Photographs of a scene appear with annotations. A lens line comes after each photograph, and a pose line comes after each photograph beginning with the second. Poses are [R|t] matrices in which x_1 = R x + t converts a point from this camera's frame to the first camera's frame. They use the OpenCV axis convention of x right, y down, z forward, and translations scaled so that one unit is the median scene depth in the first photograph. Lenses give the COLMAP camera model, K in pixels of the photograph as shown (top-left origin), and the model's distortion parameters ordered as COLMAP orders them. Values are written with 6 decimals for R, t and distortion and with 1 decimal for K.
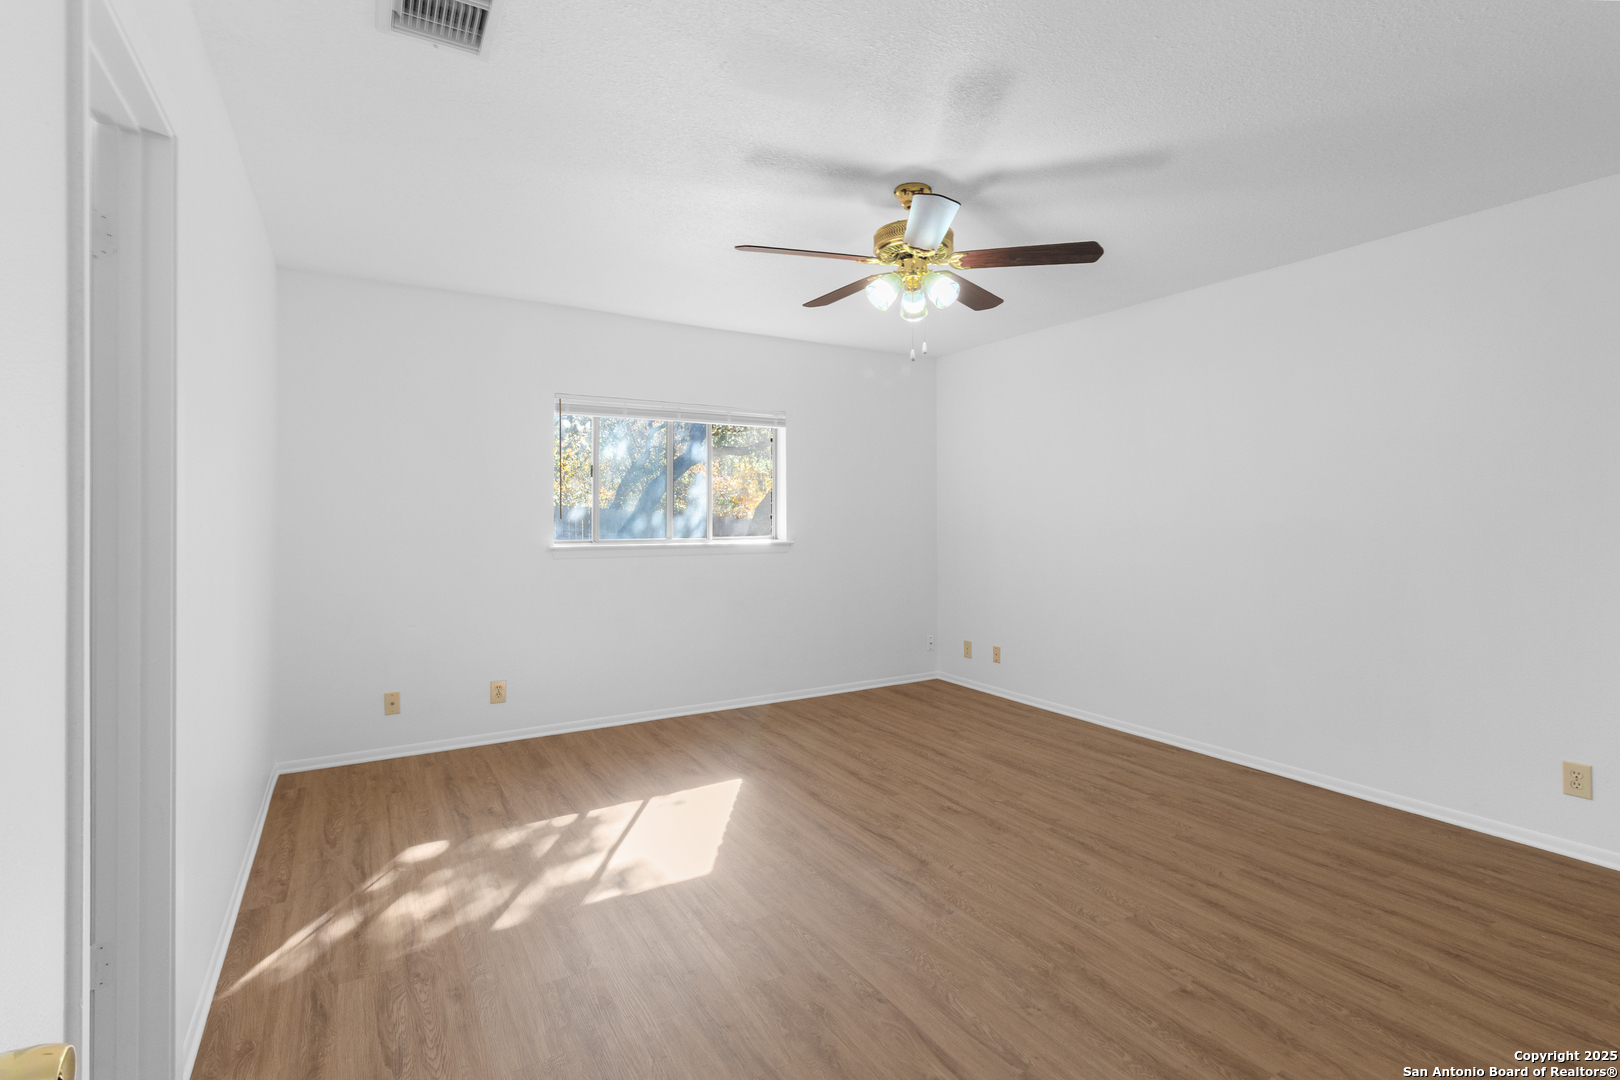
lens RADIAL K [[767.8, 0, 839.2], [0, 767.8, 515.9], [0, 0, 1]] dist [0.000823, -0.000999]
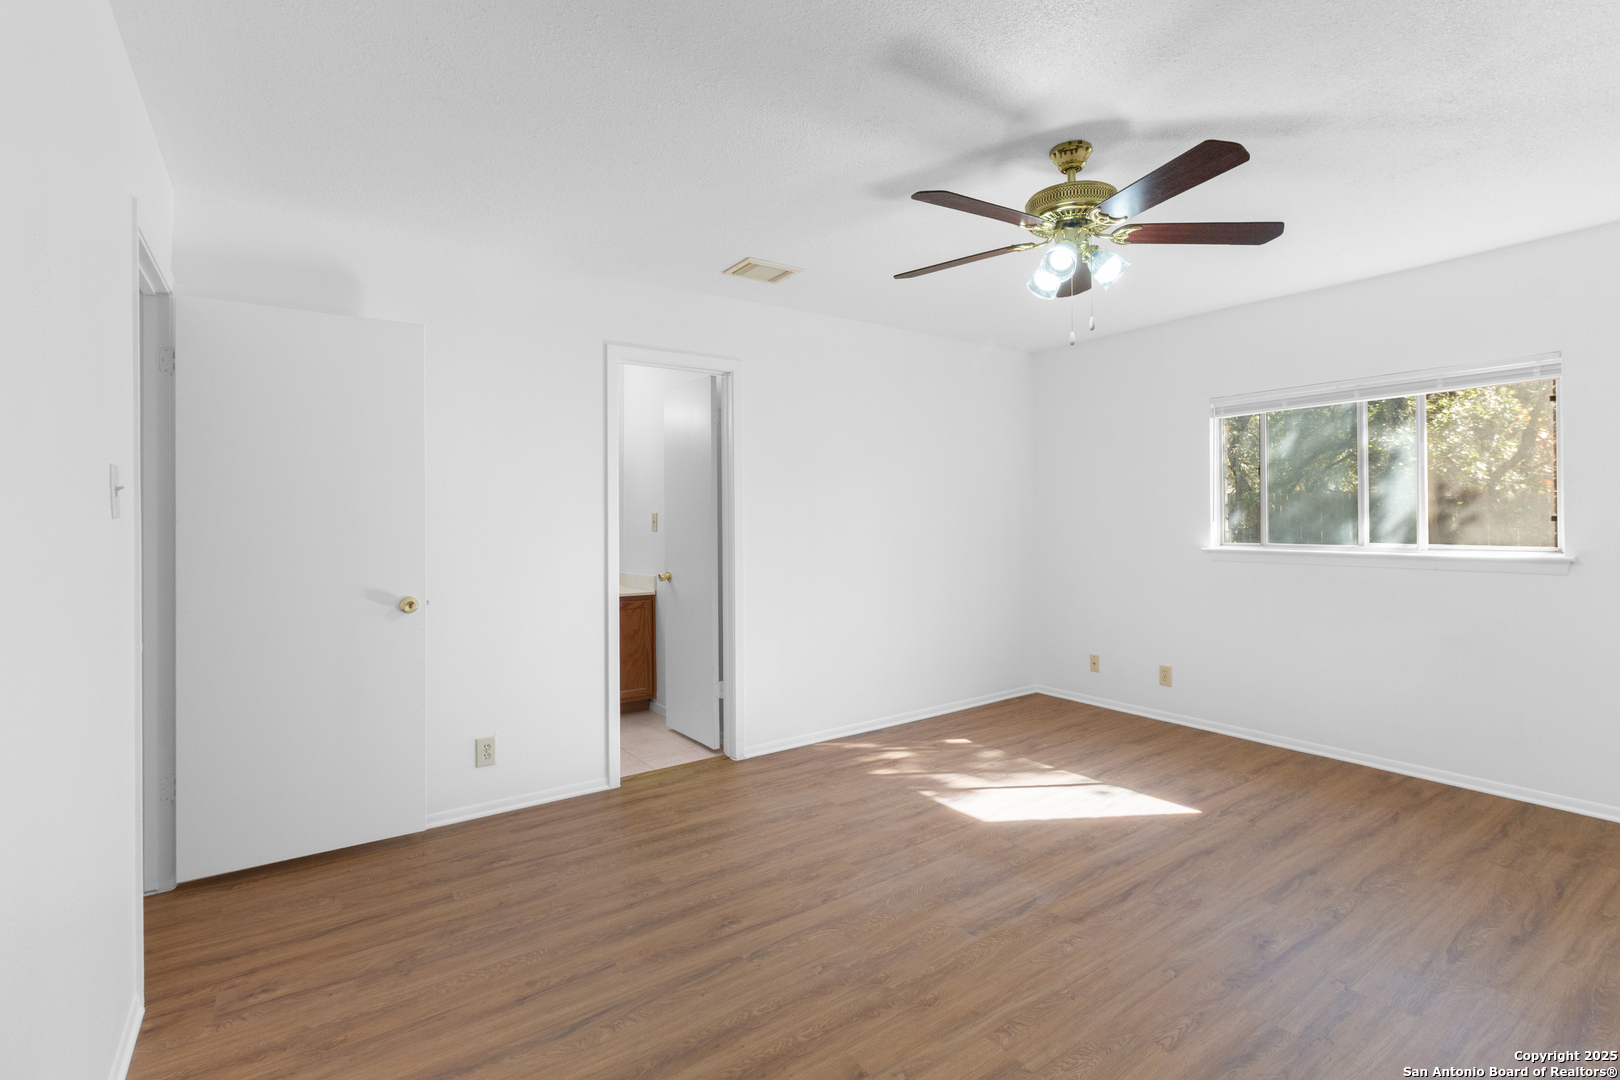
lens RADIAL K [[767.8, 0, 839.2], [0, 767.8, 515.9], [0, 0, 1]] dist [0.000823, -0.000999]
pose [[0.069315, -0.003450, -0.997589, 0.797593], [0.007054, 0.999971, -0.002968, -0.004493], [0.997570, -0.006831, 0.069337, 0.559785]]
